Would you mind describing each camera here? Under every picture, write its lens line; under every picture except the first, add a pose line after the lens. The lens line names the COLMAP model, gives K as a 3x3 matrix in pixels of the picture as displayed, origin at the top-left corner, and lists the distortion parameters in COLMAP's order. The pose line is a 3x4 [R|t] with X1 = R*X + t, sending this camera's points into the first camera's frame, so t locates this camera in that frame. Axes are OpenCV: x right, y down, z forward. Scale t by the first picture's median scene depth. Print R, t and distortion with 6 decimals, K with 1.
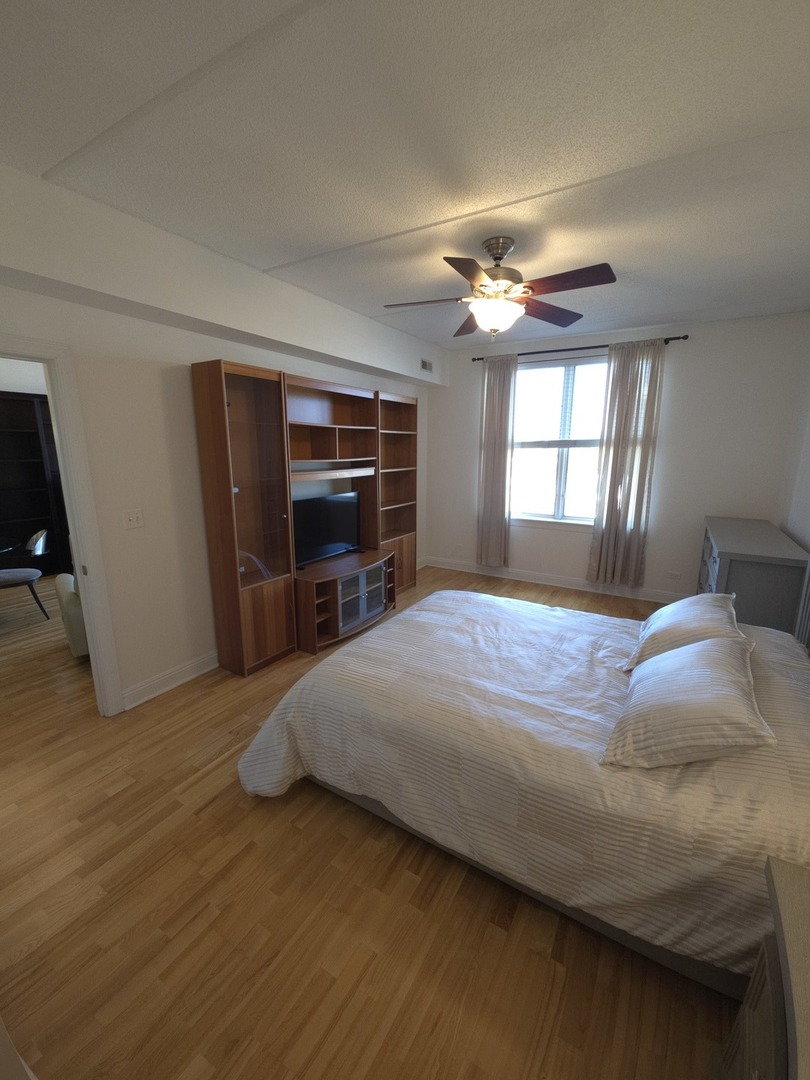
lens RADIAL K [[441.4, 0, 408.3], [0, 441.4, 542.2], [0, 0, 1]] dist [0.001820, 0.000264]
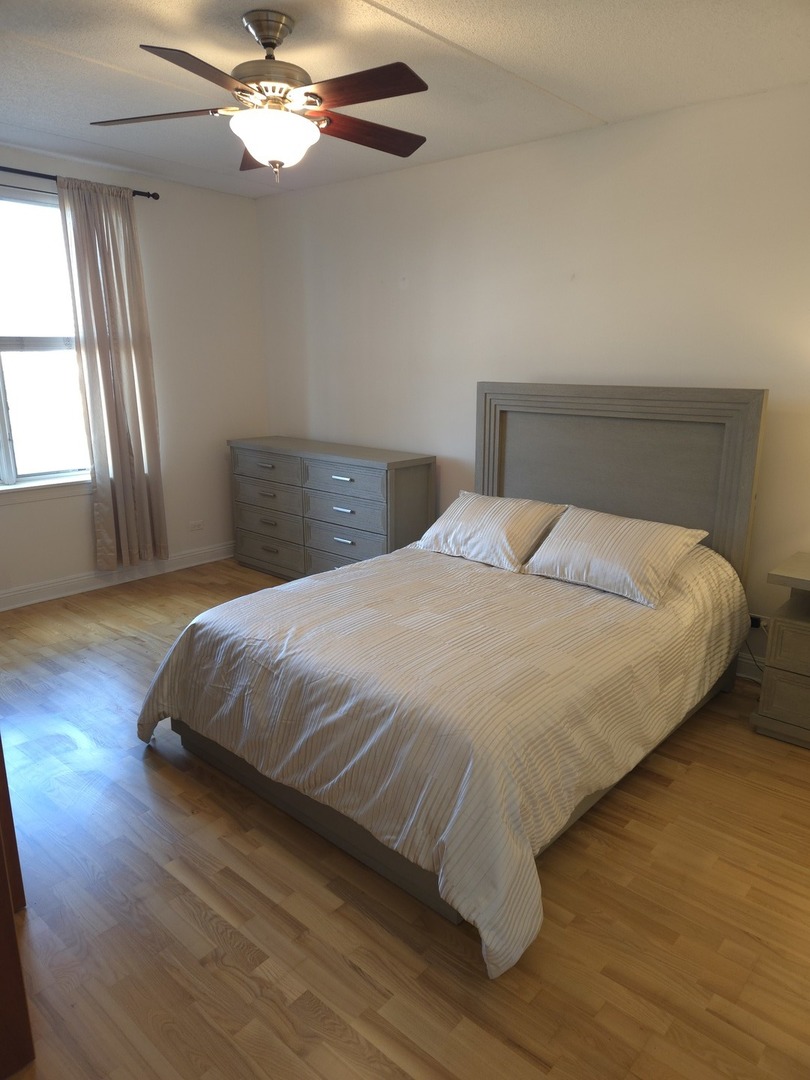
lens RADIAL K [[720.1, 0, 417.4], [0, 720.1, 539.5], [0, 0, 1]] dist [0.065215, -0.050272]
pose [[0.179399, -0.246345, 0.952434, -0.927071], [0.210166, 0.955387, 0.207523, -0.142399], [-0.961065, 0.162940, 0.223169, 0.678499]]
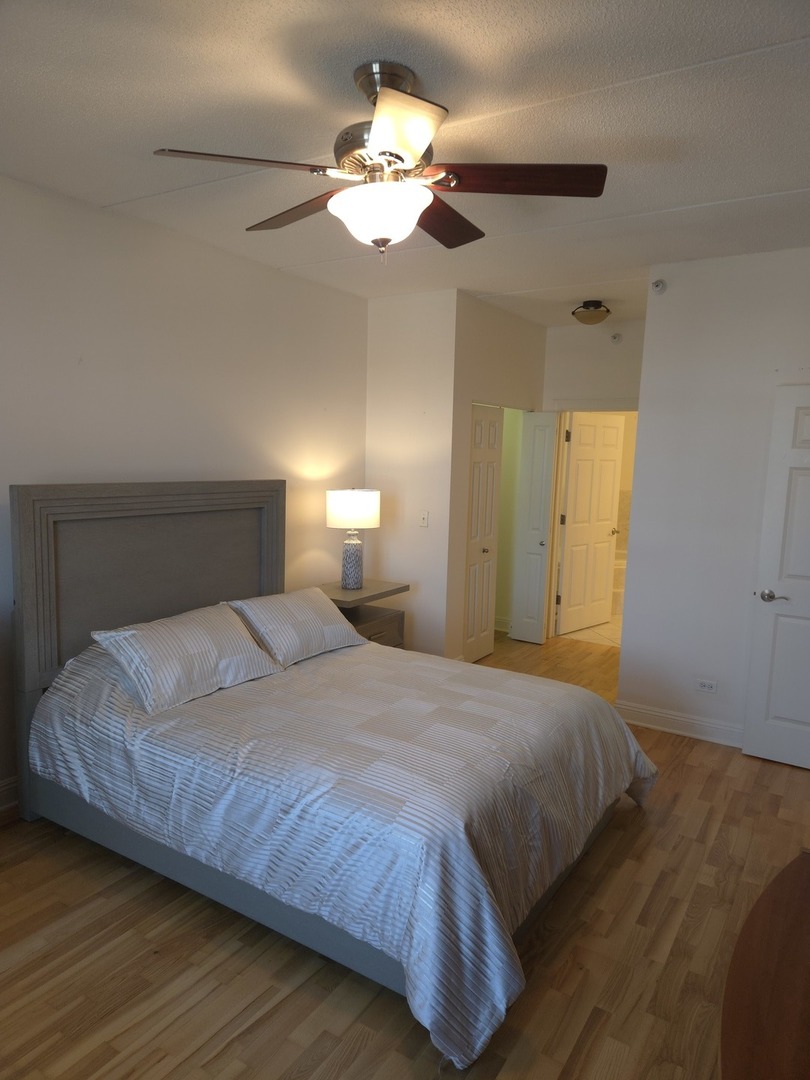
lens RADIAL K [[720.1, 0, 417.4], [0, 720.1, 539.5], [0, 0, 1]] dist [0.065215, -0.050272]
pose [[-0.999252, -0.036074, 0.013925, 0.129227], [-0.029397, 0.942644, 0.332502, -0.445499], [-0.025121, 0.331844, -0.943000, 1.992598]]
